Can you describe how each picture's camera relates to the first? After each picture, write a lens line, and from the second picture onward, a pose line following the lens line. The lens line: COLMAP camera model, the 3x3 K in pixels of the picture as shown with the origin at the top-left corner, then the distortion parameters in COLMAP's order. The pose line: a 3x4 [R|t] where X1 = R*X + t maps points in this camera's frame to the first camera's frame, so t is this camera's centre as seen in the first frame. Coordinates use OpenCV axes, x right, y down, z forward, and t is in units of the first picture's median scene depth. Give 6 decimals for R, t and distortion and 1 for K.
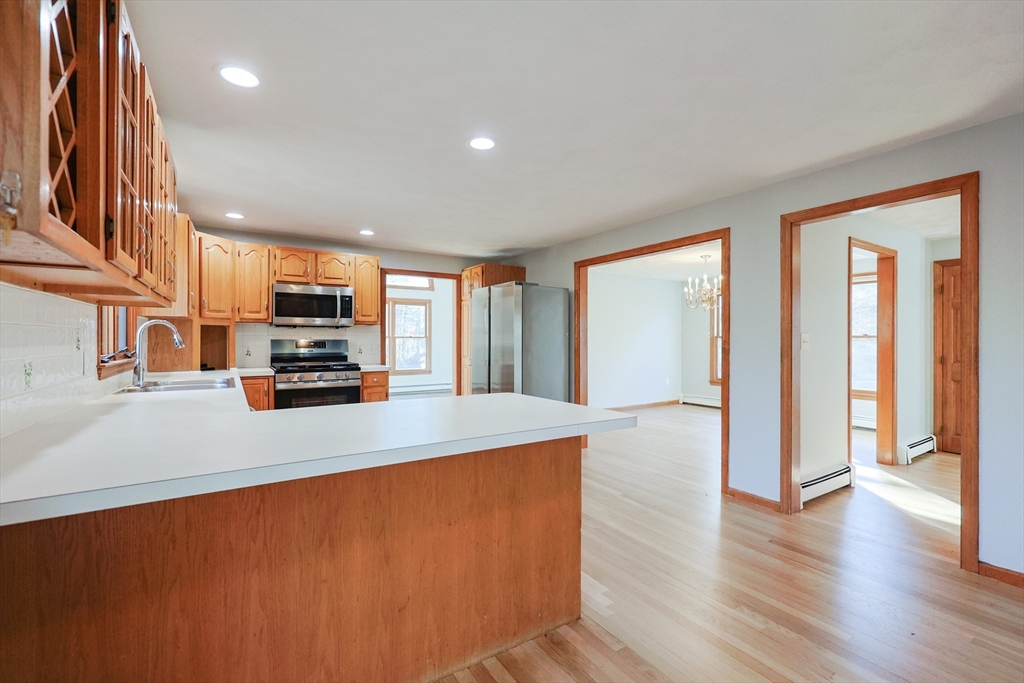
lens RADIAL K [[443.8, 0, 511.4], [0, 443.8, 339.8], [0, 0, 1]] dist [0.008643, -0.001304]
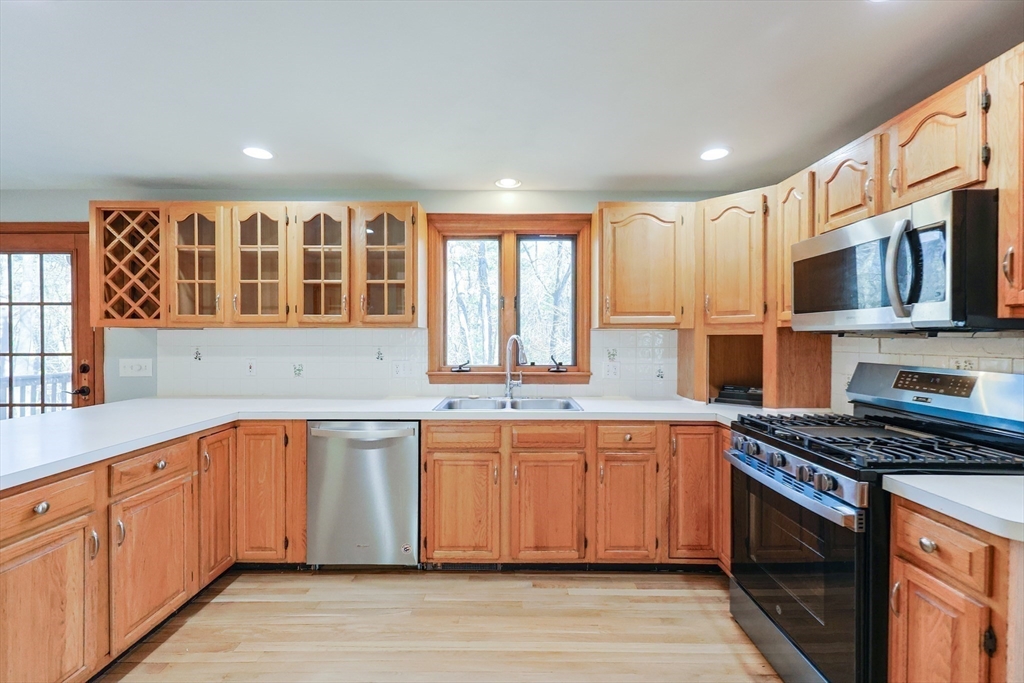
lens RADIAL K [[443.8, 0, 507.4], [0, 443.8, 339.4], [0, 0, 1]] dist [0.008643, -0.001304]
pose [[-0.549144, 0.000640, -0.835728, 0.030305], [-0.003321, 0.999990, 0.002949, -0.024372], [0.835721, 0.004395, -0.549136, 0.954757]]
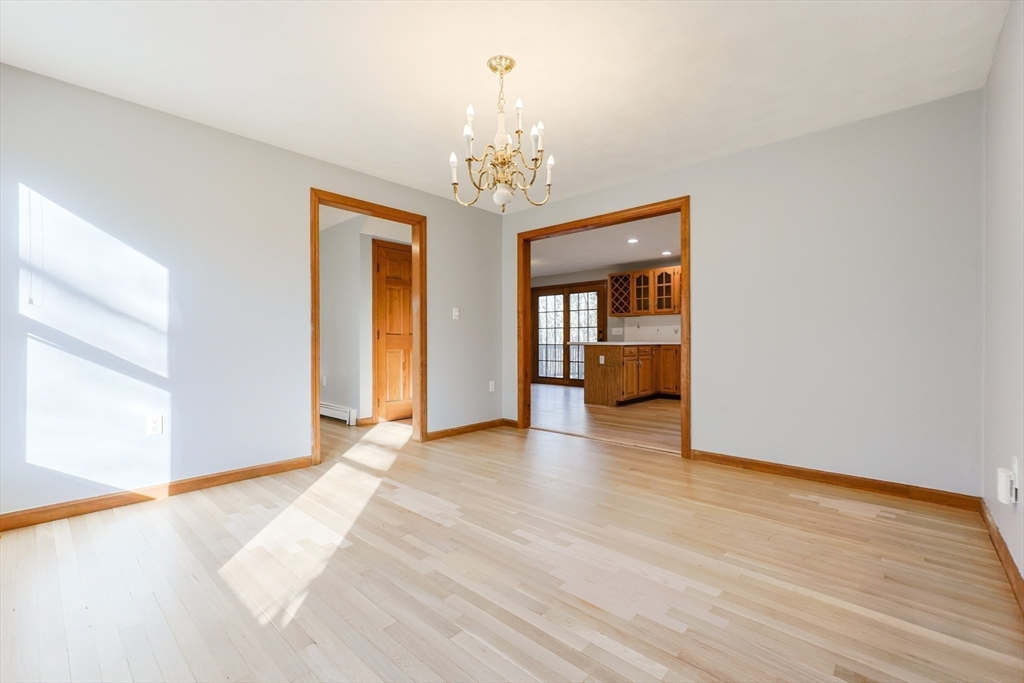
lens RADIAL K [[443.8, 0, 509.4], [0, 443.8, 343.1], [0, 0, 1]] dist [0.008643, -0.001304]
pose [[-0.964749, 0.000249, -0.263170, 0.683137], [-0.001078, 0.999987, 0.004897, 0.061301], [0.263168, 0.005008, -0.964737, 1.762191]]
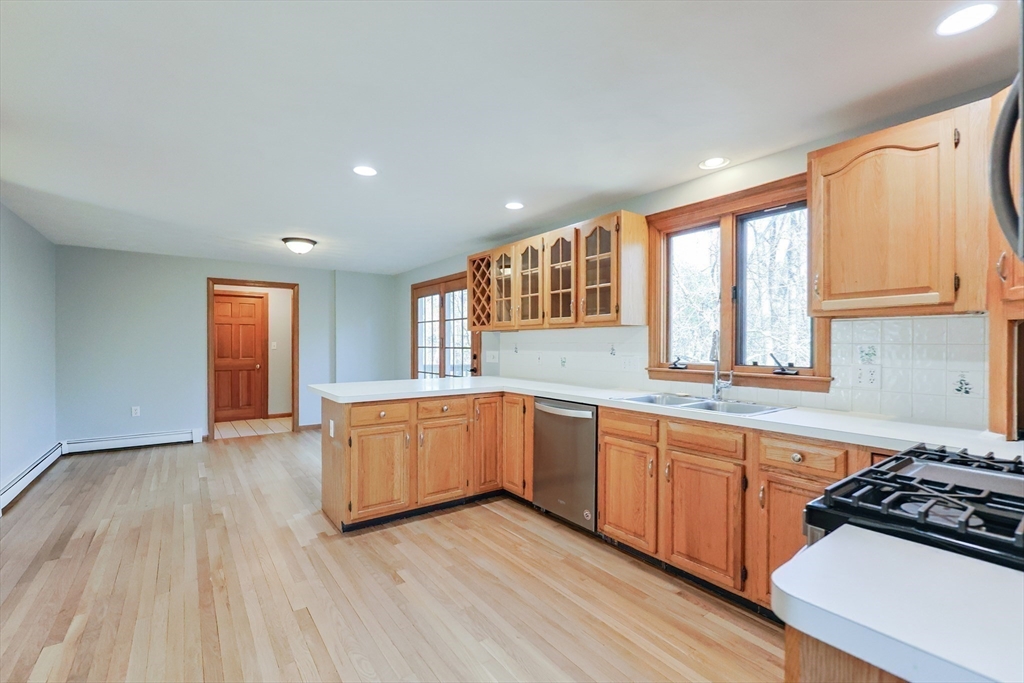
lens RADIAL K [[443.8, 0, 504.9], [0, 443.8, 346.9], [0, 0, 1]] dist [0.008643, -0.001304]
pose [[-0.998479, -0.007409, -0.054627, -0.194070], [-0.007749, 0.999952, 0.006015, -0.008364], [0.054580, 0.006429, -0.998489, 1.167145]]
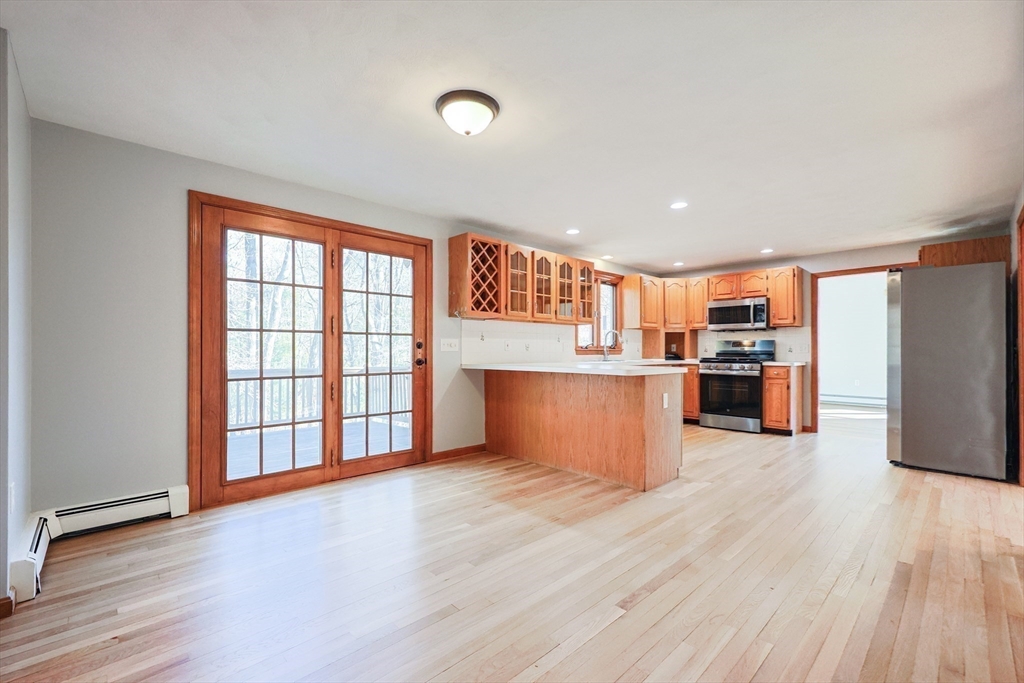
lens RADIAL K [[443.8, 0, 504.1], [0, 443.8, 346.3], [0, 0, 1]] dist [0.008643, -0.001304]
pose [[0.190484, -0.012786, -0.981607, 0.732584], [-0.000139, 0.999915, -0.013051, 0.036740], [0.981690, 0.002622, 0.190466, 0.059494]]
